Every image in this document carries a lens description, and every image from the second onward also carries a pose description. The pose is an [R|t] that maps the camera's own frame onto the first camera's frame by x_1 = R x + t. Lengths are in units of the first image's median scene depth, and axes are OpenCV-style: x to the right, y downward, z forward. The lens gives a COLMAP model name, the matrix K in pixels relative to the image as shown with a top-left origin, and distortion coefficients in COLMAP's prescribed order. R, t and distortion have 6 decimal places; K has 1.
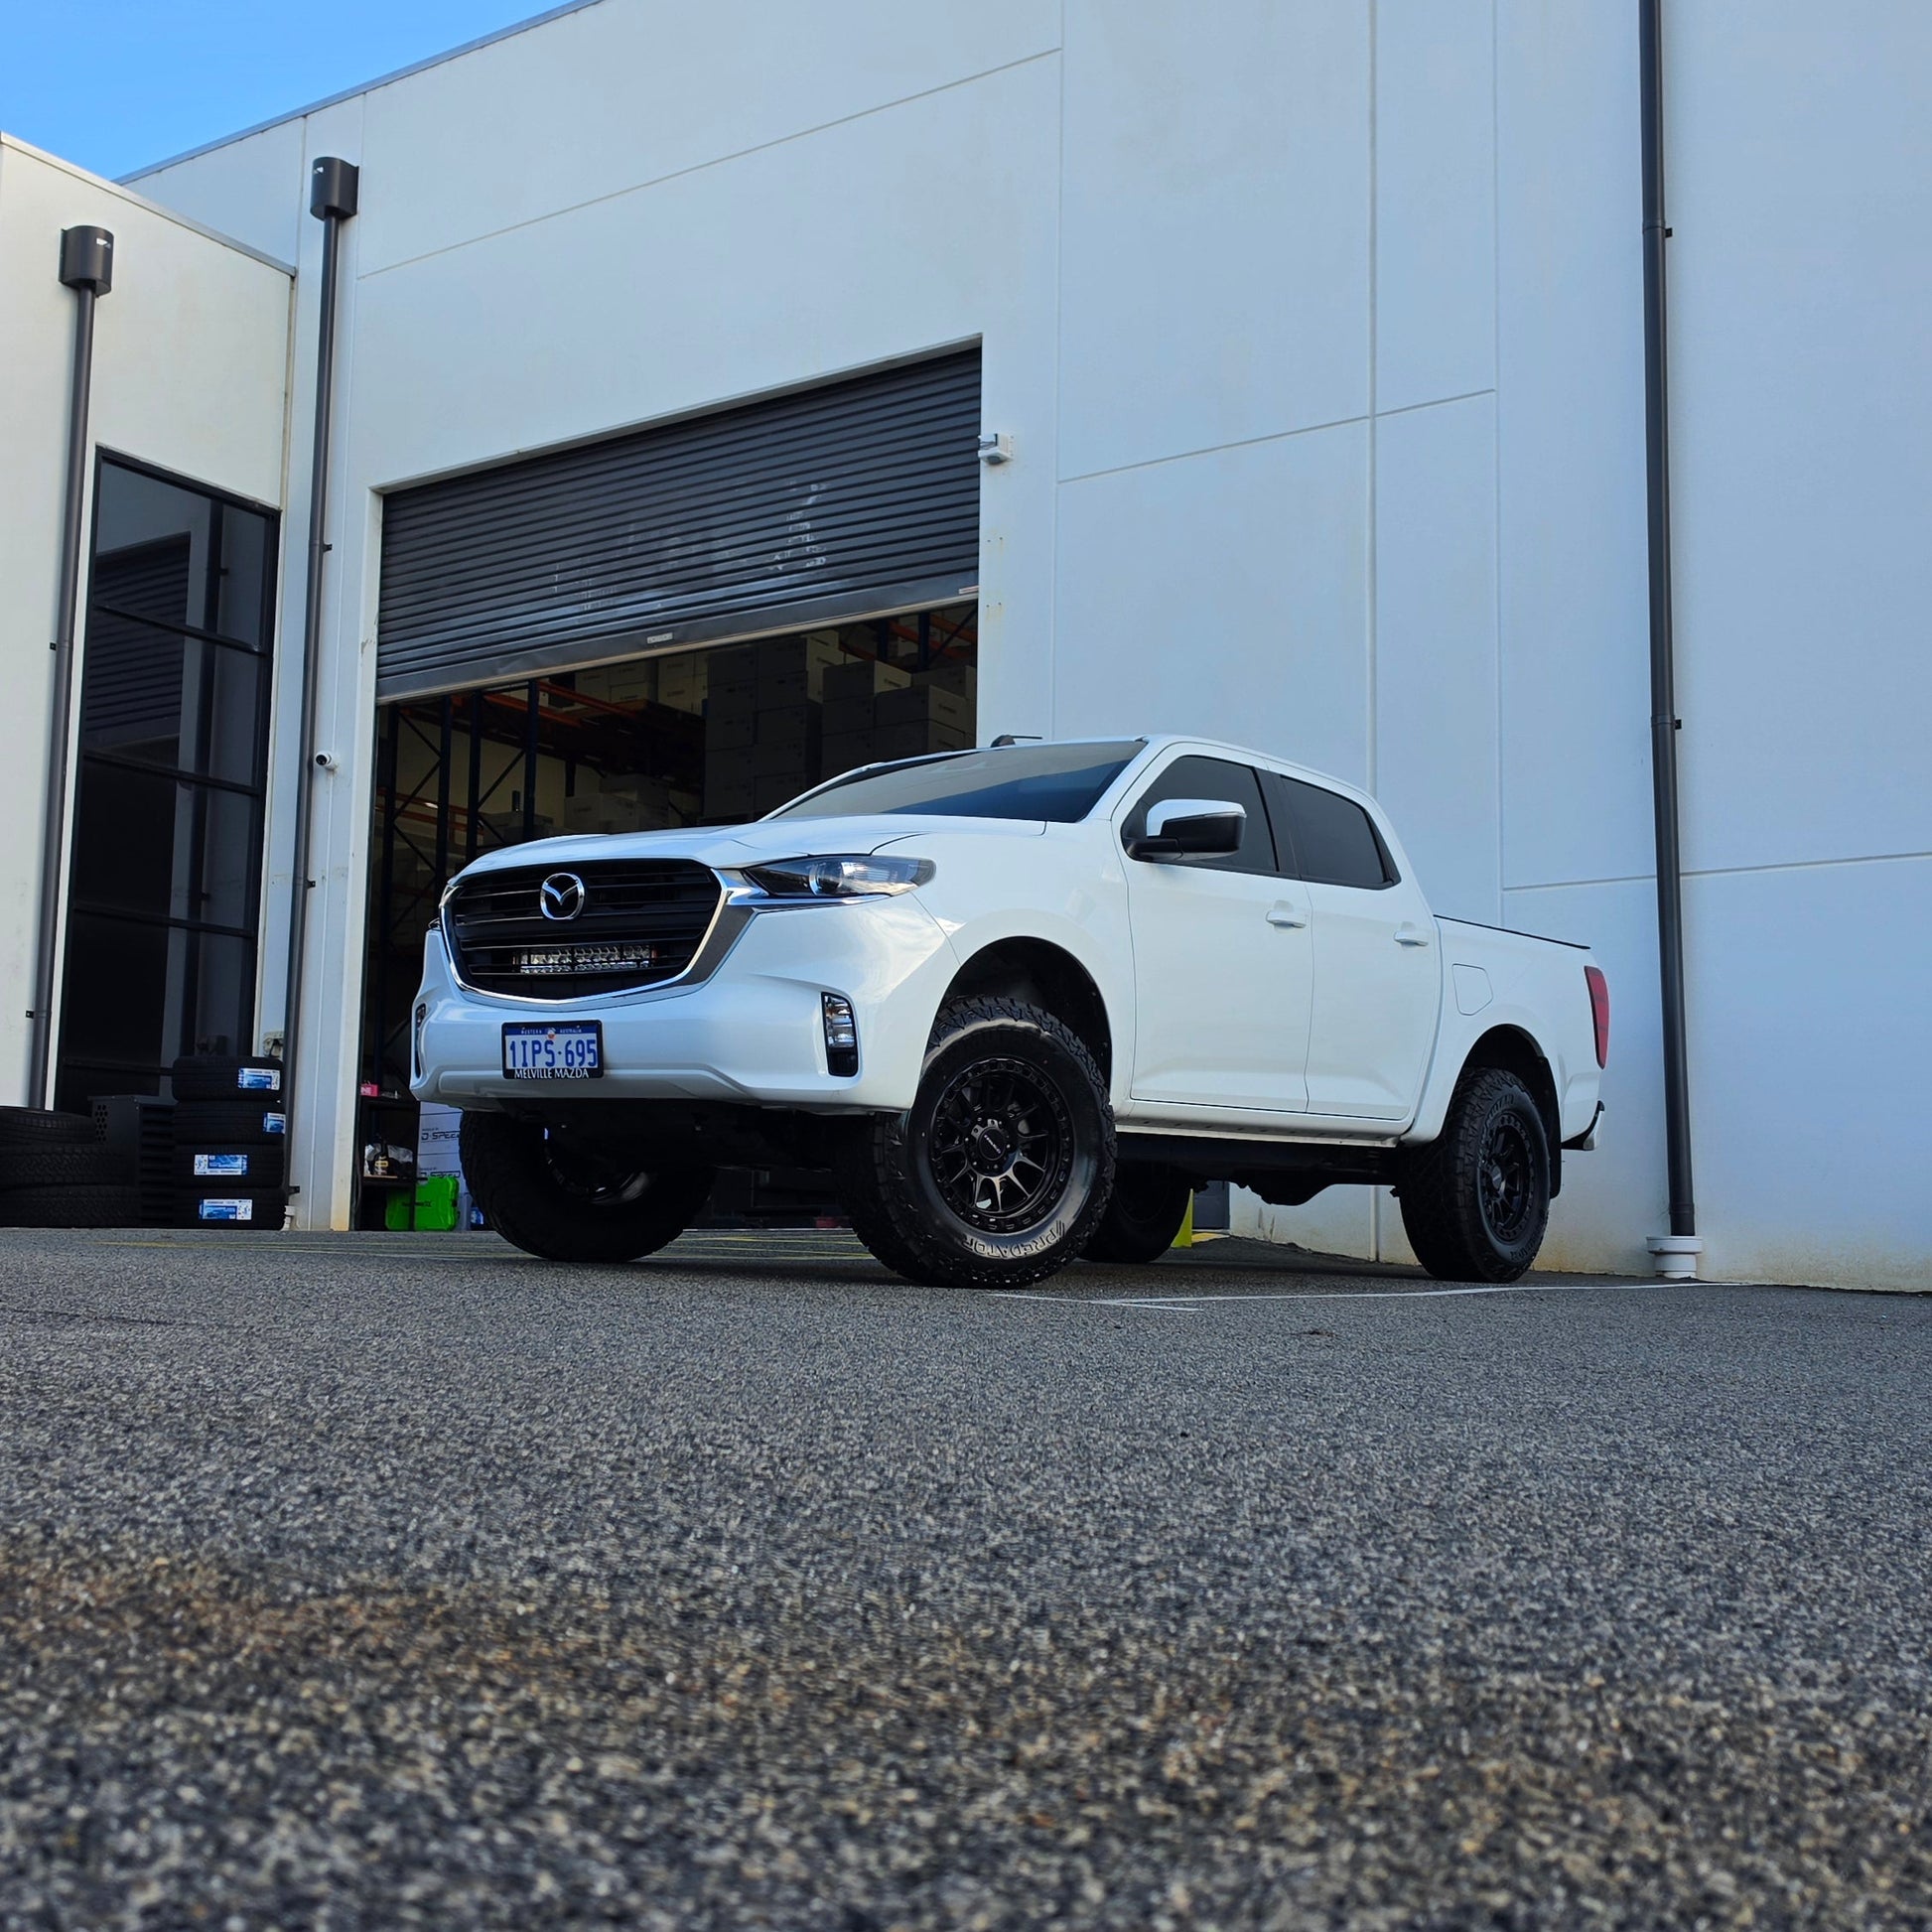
lens RADIAL K [[2365.2, 0, 932.3], [0, 2365.2, 935.4], [0, 0, 1]] dist [0.071771, 0.000000]
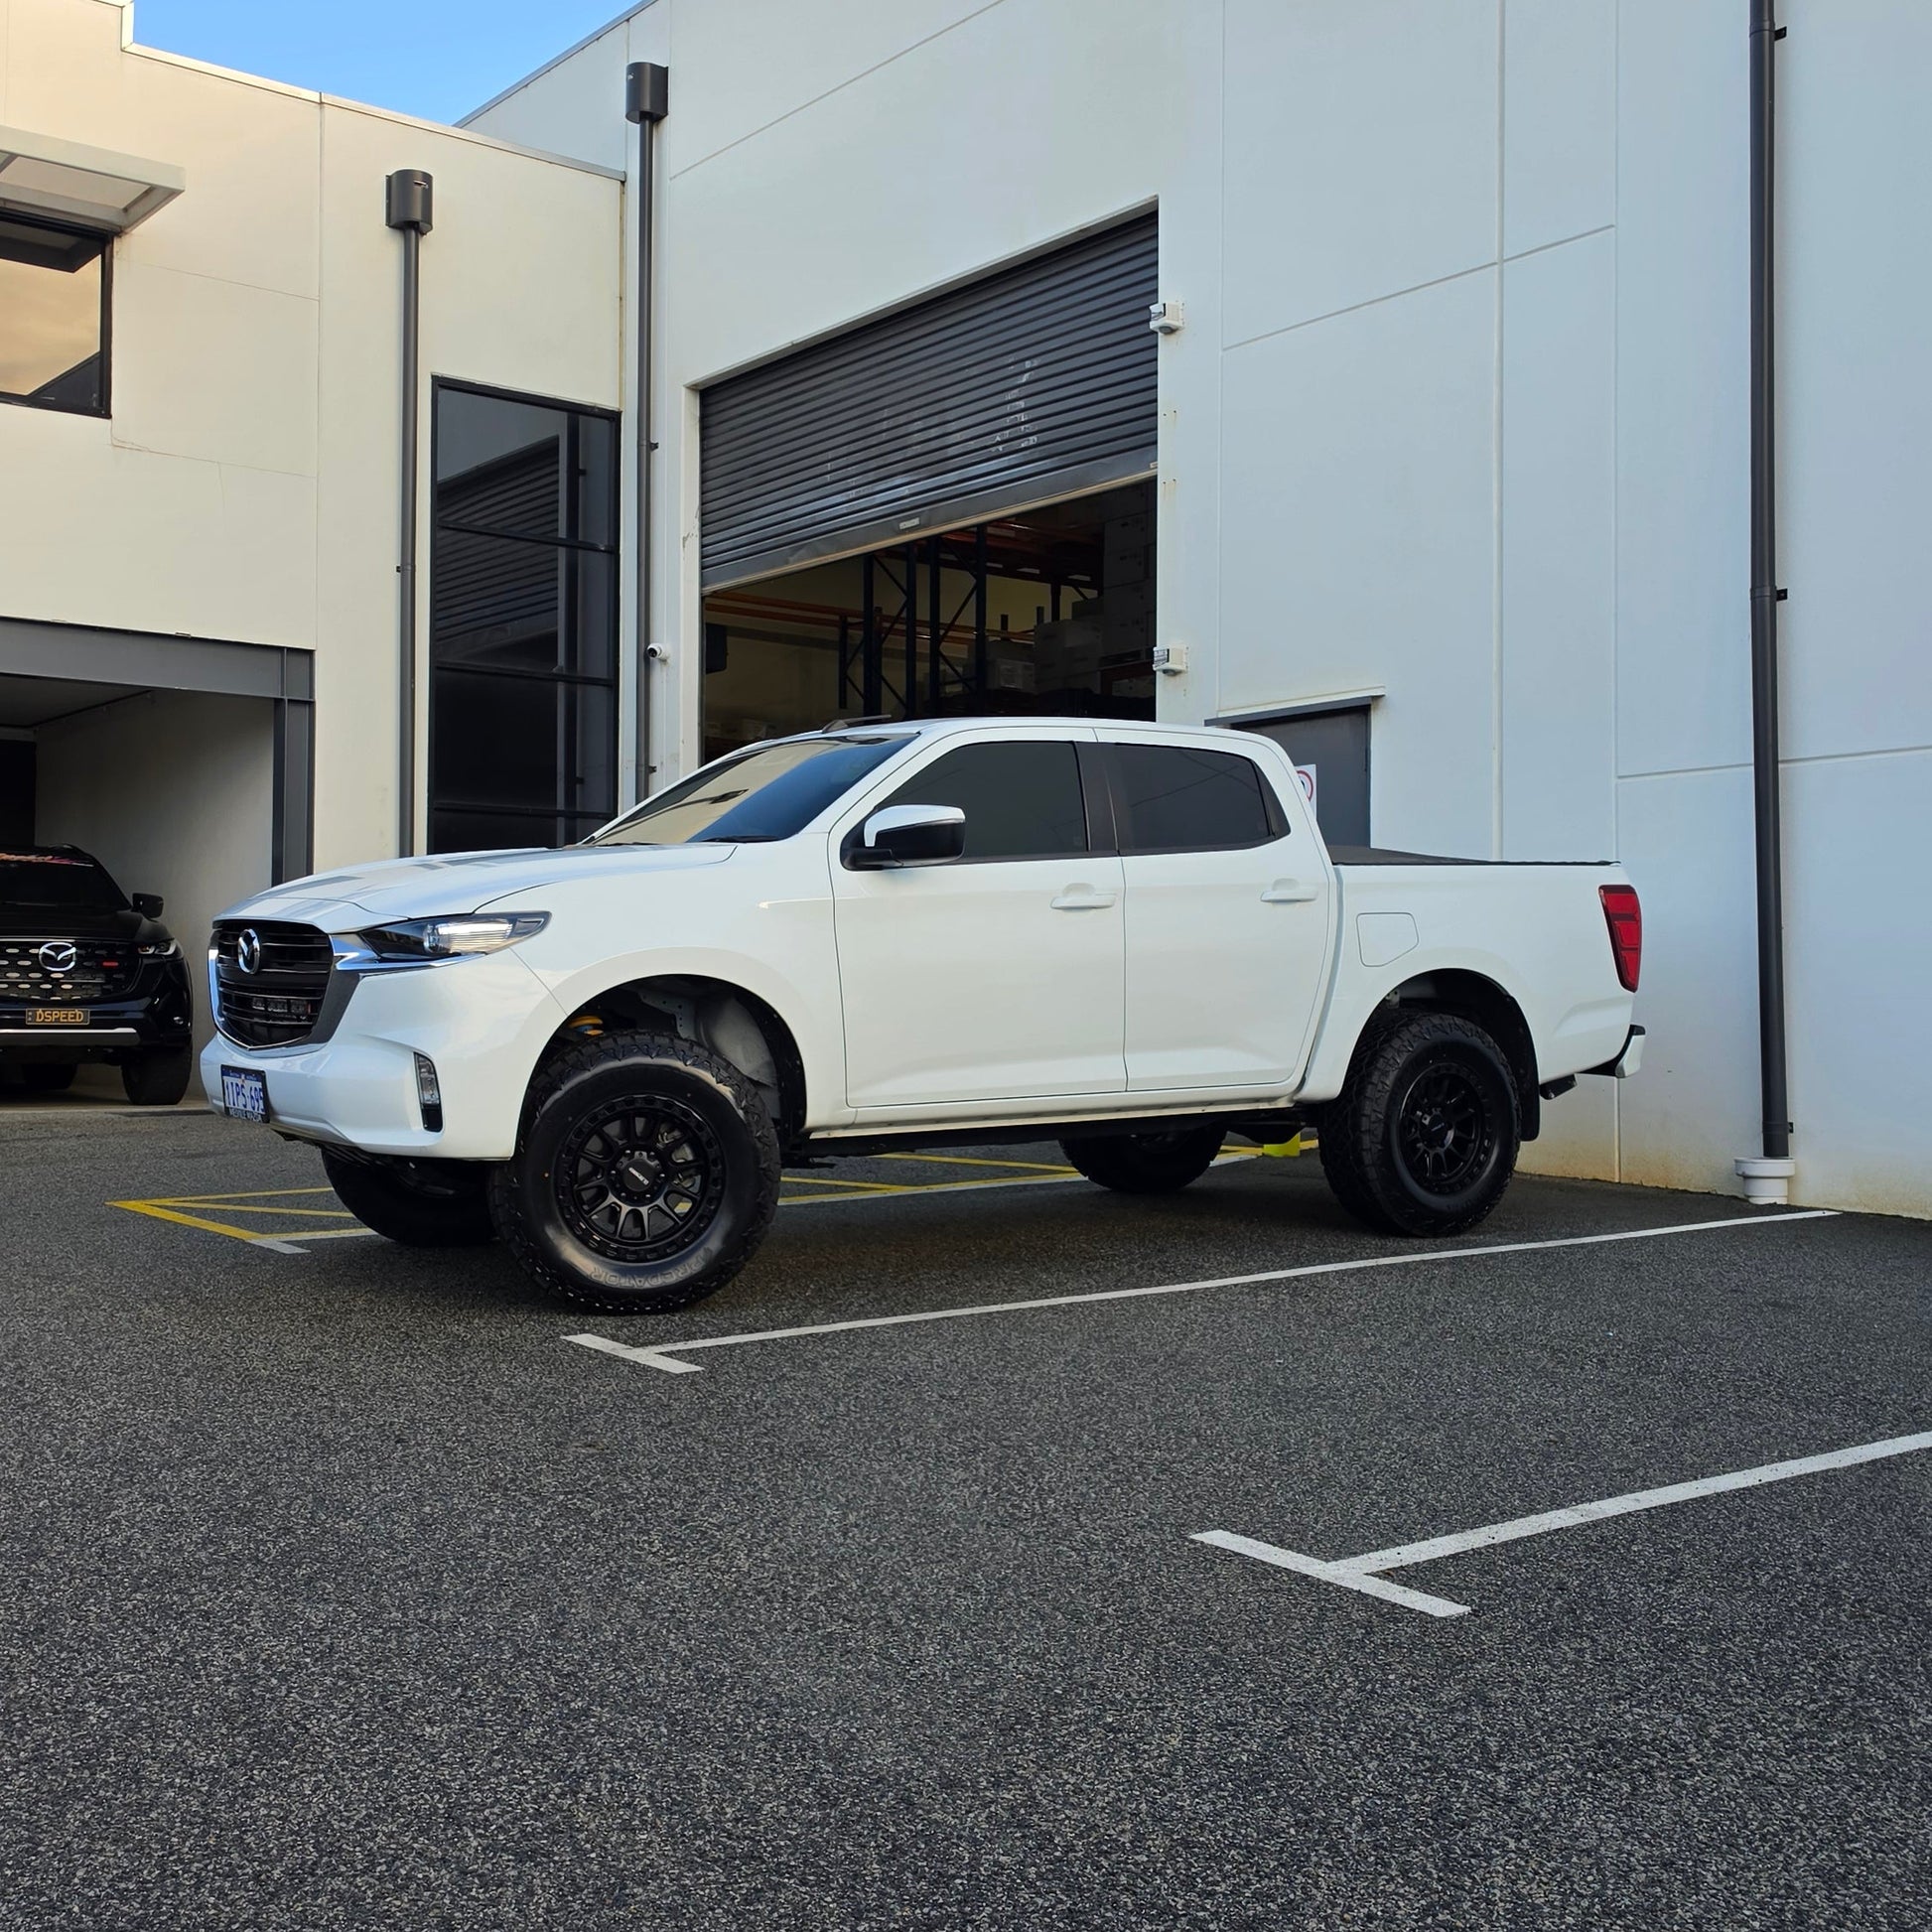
lens RADIAL K [[2365.2, 0, 993.9], [0, 2365.2, 888.6], [0, 0, 1]] dist [0.071771, 0.000000]
pose [[0.956328, -0.030152, -0.290736, 0.248337], [0.055688, 0.995241, 0.079963, -0.057707], [0.286941, -0.092661, 0.953456, 0.032670]]
